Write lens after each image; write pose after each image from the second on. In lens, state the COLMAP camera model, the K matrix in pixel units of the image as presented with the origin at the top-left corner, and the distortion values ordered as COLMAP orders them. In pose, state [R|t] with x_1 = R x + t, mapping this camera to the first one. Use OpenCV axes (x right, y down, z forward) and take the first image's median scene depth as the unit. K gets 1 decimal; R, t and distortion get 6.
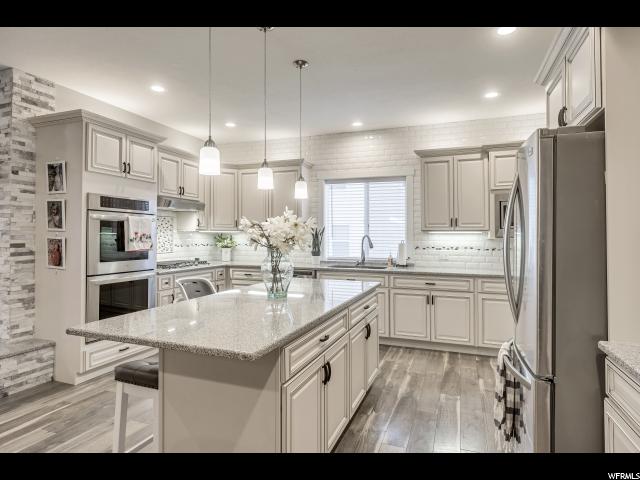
lens RADIAL K [[378.1, 0, 319.5], [0, 378.1, 232.7], [0, 0, 1]] dist [0.023655, -0.000057]
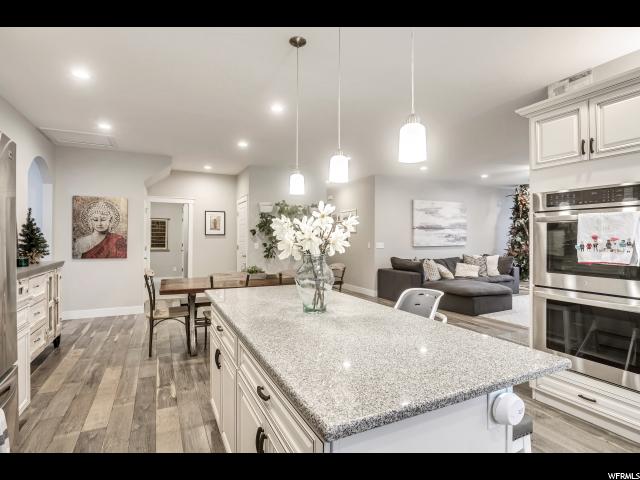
lens RADIAL K [[330.7, 0, 316.2], [0, 330.7, 238.2], [0, 0, 1]] dist [-0.016208, 0.001526]
pose [[-0.688549, -0.009525, -0.725127, 0.285985], [0.000194, 0.999911, -0.013319, 0.010445], [0.725190, -0.009311, -0.688486, 1.041284]]
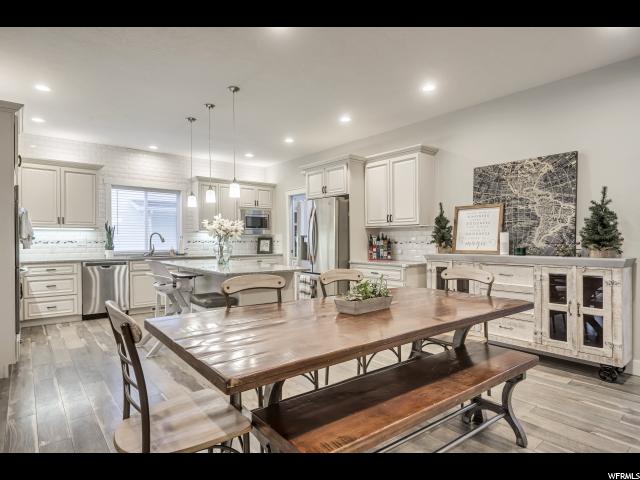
lens RADIAL K [[362.8, 0, 303.1], [0, 362.8, 240.0], [0, 0, 1]] dist [0.001811, 0.000716]
pose [[0.523100, -0.005578, 0.852253, -0.920148], [-0.004817, 0.999943, 0.009501, 0.023306], [-0.852258, -0.009075, 0.523044, -0.125951]]
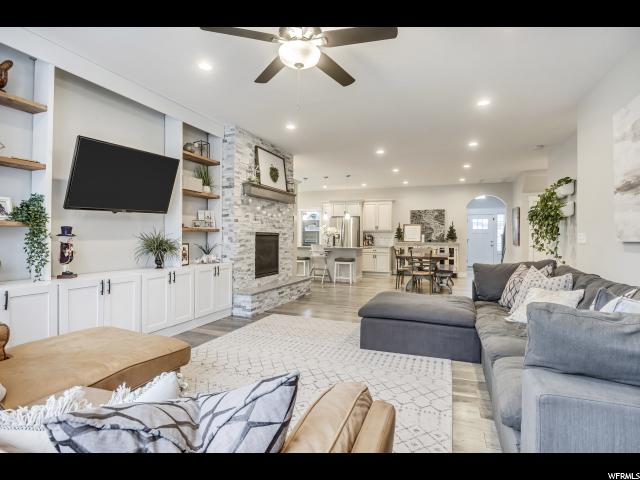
lens RADIAL K [[330.7, 0, 316.2], [0, 330.7, 238.2], [0, 0, 1]] dist [-0.016208, 0.001526]
pose [[0.026310, -0.007420, 0.999626, -2.447077], [-0.018548, 0.999797, 0.007909, 0.033260], [-0.999482, -0.018750, 0.026167, 0.720295]]
